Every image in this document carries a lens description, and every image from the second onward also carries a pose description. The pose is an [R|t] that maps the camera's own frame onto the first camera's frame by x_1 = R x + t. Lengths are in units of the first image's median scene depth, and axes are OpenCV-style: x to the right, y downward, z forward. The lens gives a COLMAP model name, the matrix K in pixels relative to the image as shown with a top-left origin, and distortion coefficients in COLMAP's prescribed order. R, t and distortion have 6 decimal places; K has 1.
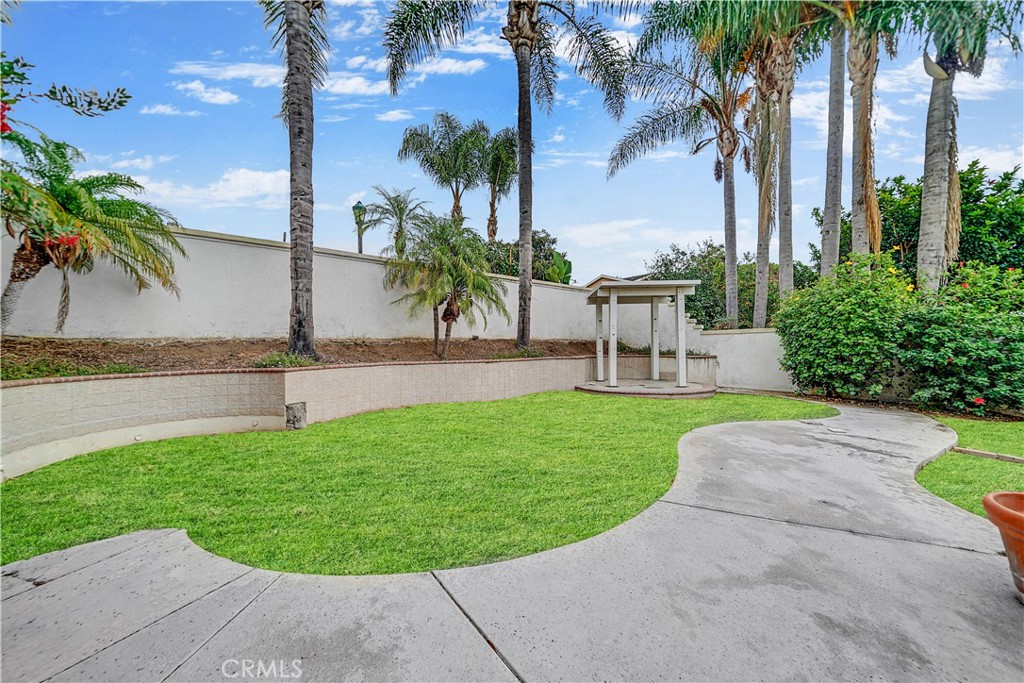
lens RADIAL K [[353.1, 0, 516.1], [0, 353.1, 353.2], [0, 0, 1]] dist [0.001988, -0.000045]
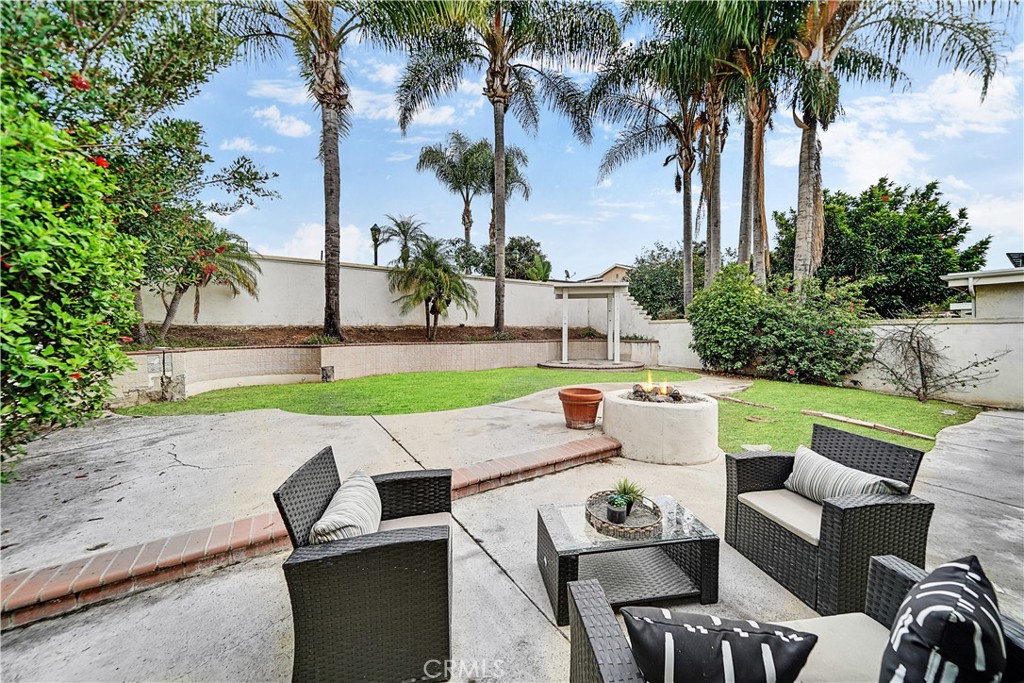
lens RADIAL K [[333.5, 0, 512.0], [0, 333.5, 341.5], [0, 0, 1]] dist [-0.000184, -0.000010]
pose [[0.997849, 0.007054, -0.065172, 0.169516], [-0.006542, 0.999946, 0.008072, 0.004866], [0.065225, -0.007629, 0.997841, -0.249672]]
